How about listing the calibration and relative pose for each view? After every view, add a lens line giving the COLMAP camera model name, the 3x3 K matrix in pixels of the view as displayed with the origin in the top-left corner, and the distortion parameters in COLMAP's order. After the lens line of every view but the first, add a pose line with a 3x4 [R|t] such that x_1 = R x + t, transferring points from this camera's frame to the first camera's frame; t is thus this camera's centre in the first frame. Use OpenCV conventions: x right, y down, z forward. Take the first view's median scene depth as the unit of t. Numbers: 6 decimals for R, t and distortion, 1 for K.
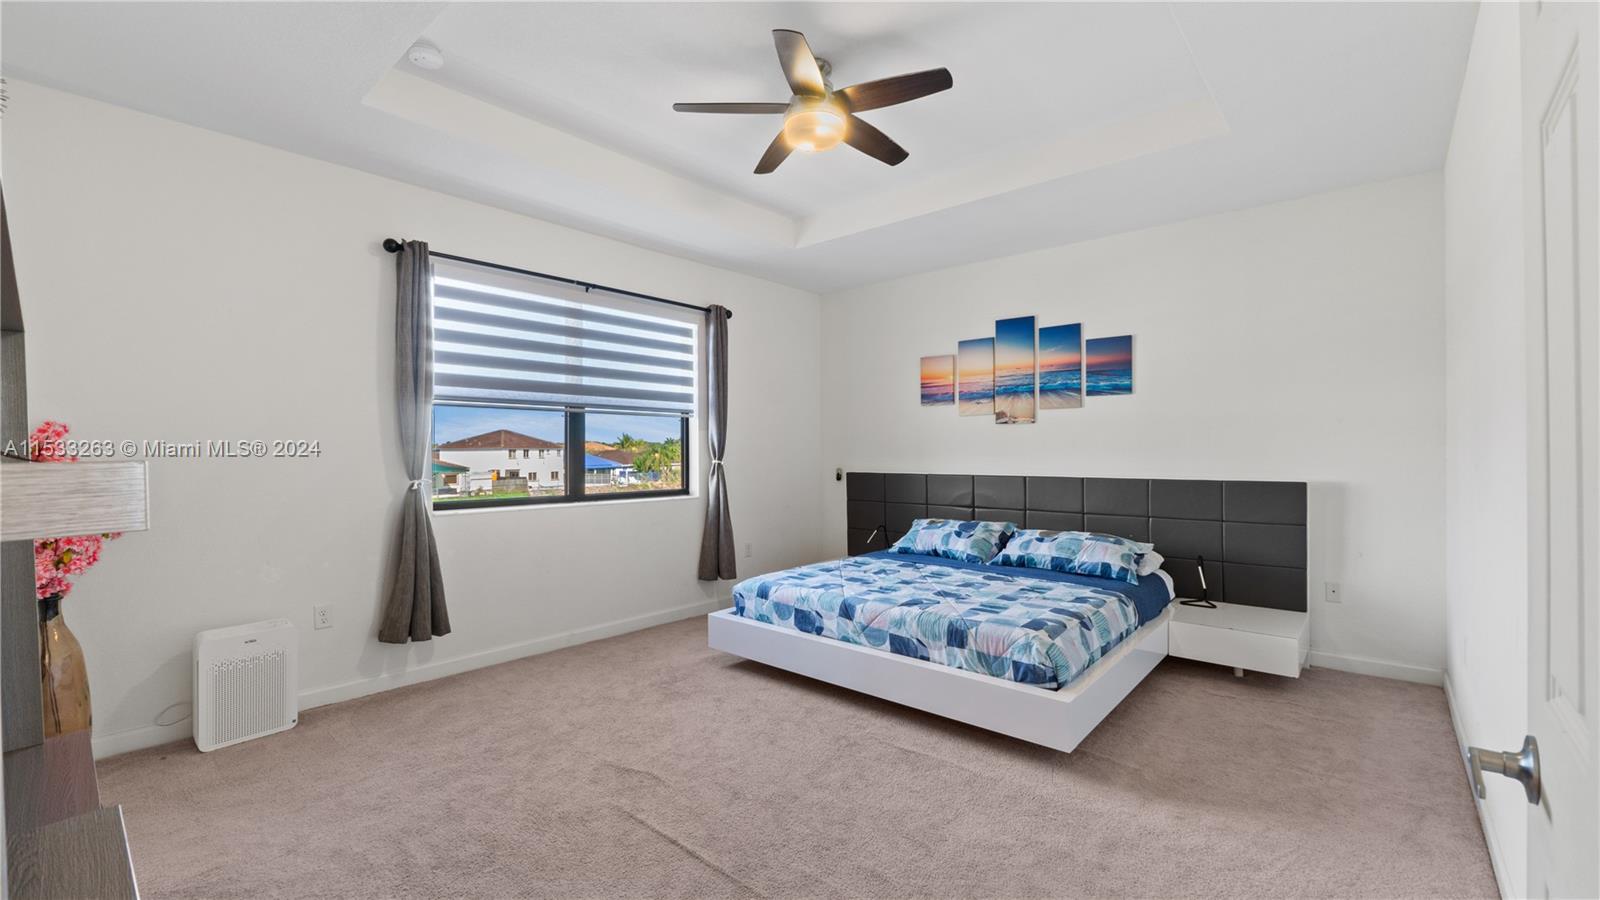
lens RADIAL K [[658.6, 0, 800.0], [0, 658.6, 450.0], [0, 0, 1]] dist [-0.000275, -0.000018]
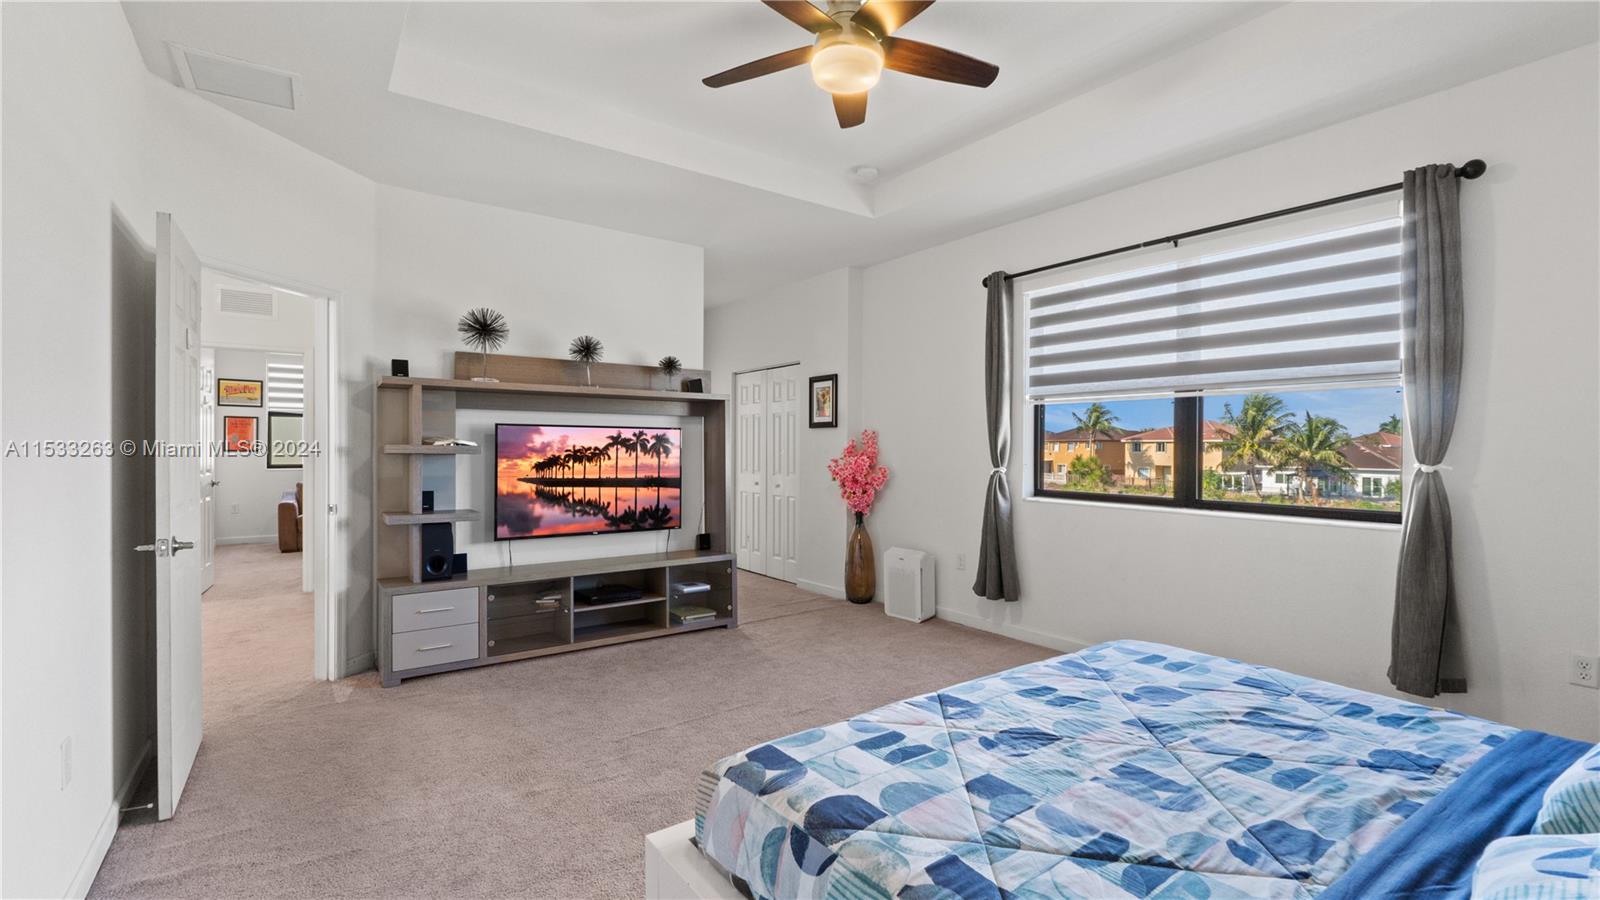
lens RADIAL K [[707.5, 0, 800.0], [0, 707.5, 450.0], [0, 0, 1]] dist [-0.000270, -0.000052]
pose [[-0.215156, 0.015844, -0.976451, 0.665356], [0.003721, 0.999874, 0.015404, -0.008000], [0.976573, -0.000319, -0.215188, 0.792599]]
